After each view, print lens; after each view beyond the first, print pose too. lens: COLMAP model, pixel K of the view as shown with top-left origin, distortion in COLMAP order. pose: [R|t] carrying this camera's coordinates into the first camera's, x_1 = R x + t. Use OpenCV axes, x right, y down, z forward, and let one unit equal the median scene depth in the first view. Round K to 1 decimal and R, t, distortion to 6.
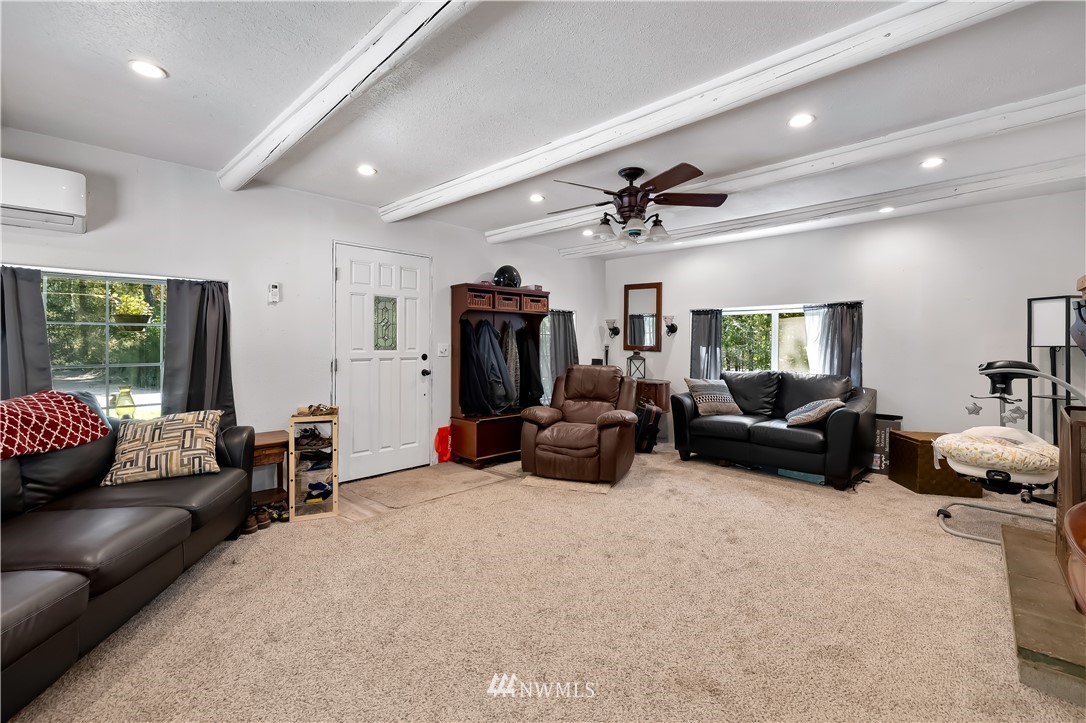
lens RADIAL K [[463.3, 0, 537.4], [0, 463.3, 350.0], [0, 0, 1]] dist [0.001091, -0.000199]
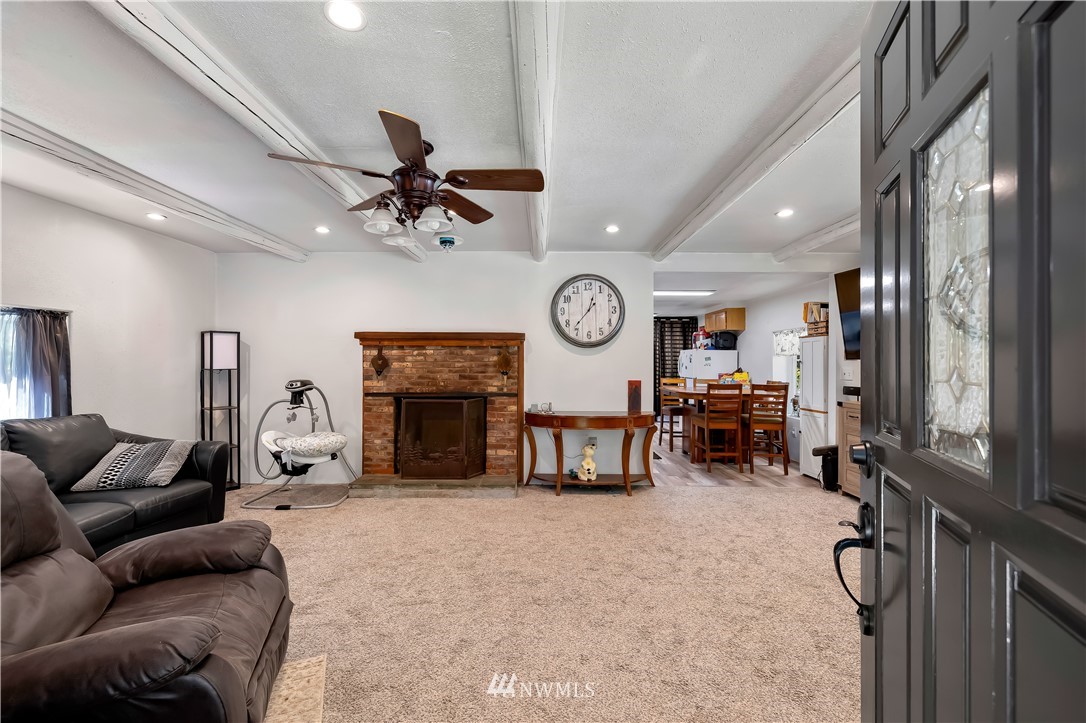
lens RADIAL K [[463.3, 0, 537.4], [0, 463.3, 350.0], [0, 0, 1]] dist [0.001091, -0.000199]
pose [[-0.685109, 0.013357, 0.728318, -0.486682], [0.007190, 0.999907, -0.011575, -0.043244], [-0.728405, -0.002693, -0.685141, 1.381987]]
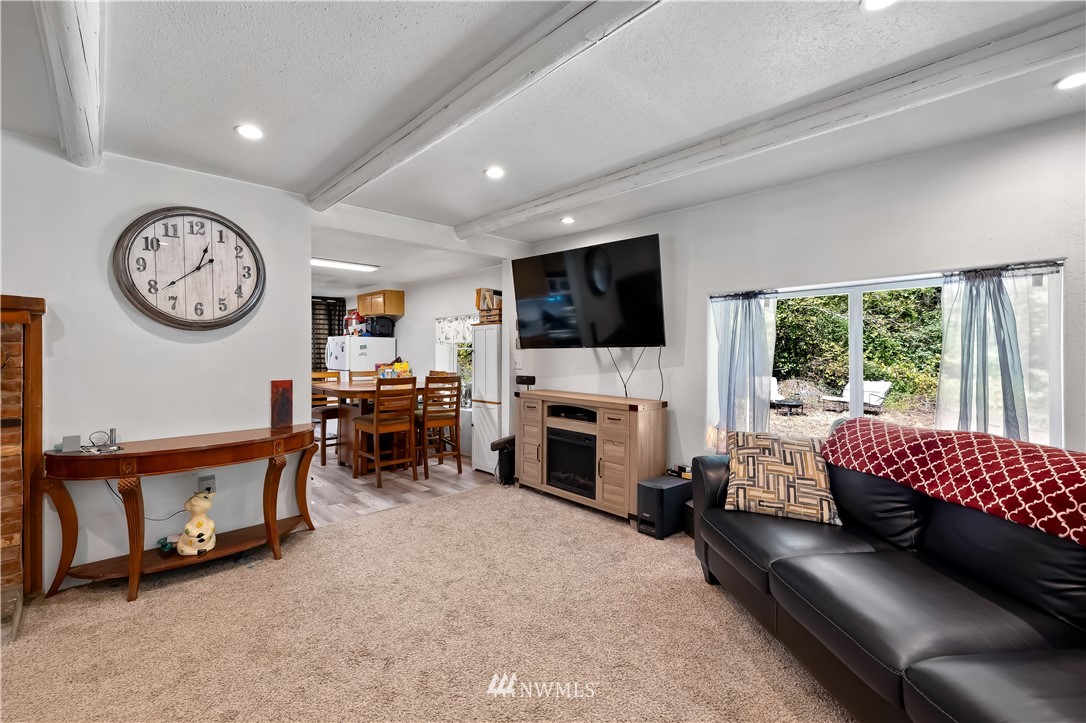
lens RADIAL K [[463.3, 0, 537.4], [0, 463.3, 350.0], [0, 0, 1]] dist [0.001091, -0.000199]
pose [[-0.998565, -0.002001, 0.053515, -0.217486], [-0.000992, 0.999821, 0.018882, -0.045875], [-0.053543, 0.018802, -0.998389, 1.102241]]
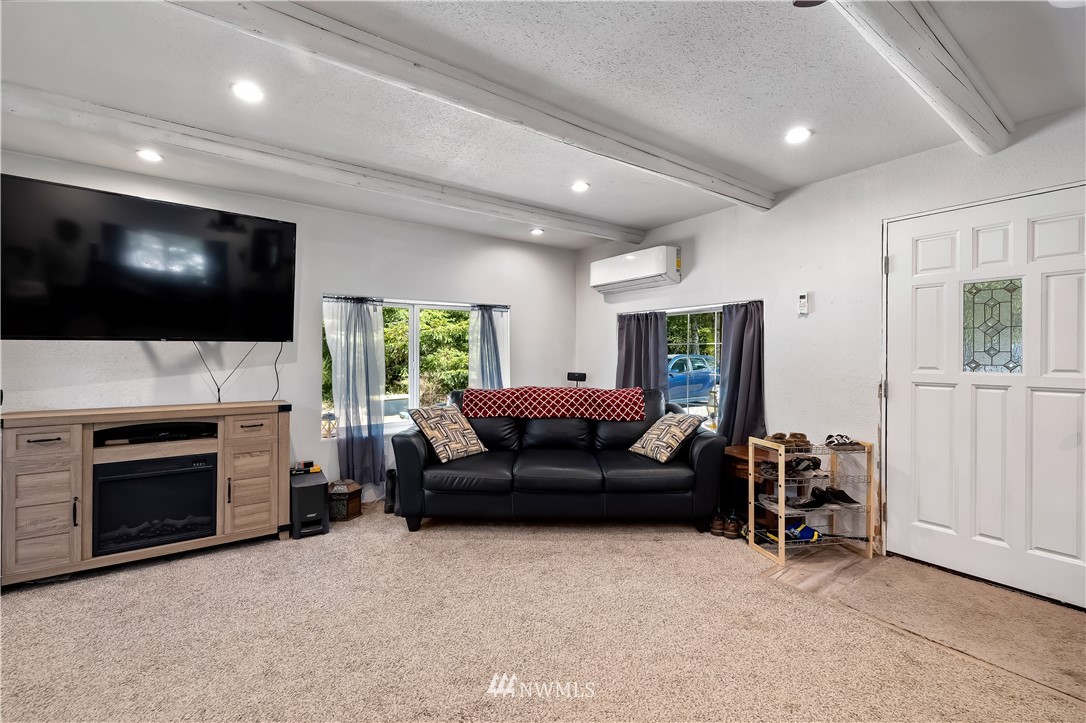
lens RADIAL K [[459.7, 0, 535.5], [0, 459.7, 359.5], [0, 0, 1]] dist [-0.001377, -0.000251]
pose [[-0.180287, 0.006710, -0.983591, 0.465800], [-0.017548, 0.999796, 0.010037, -0.014182], [0.983458, 0.019070, -0.180132, 0.719249]]
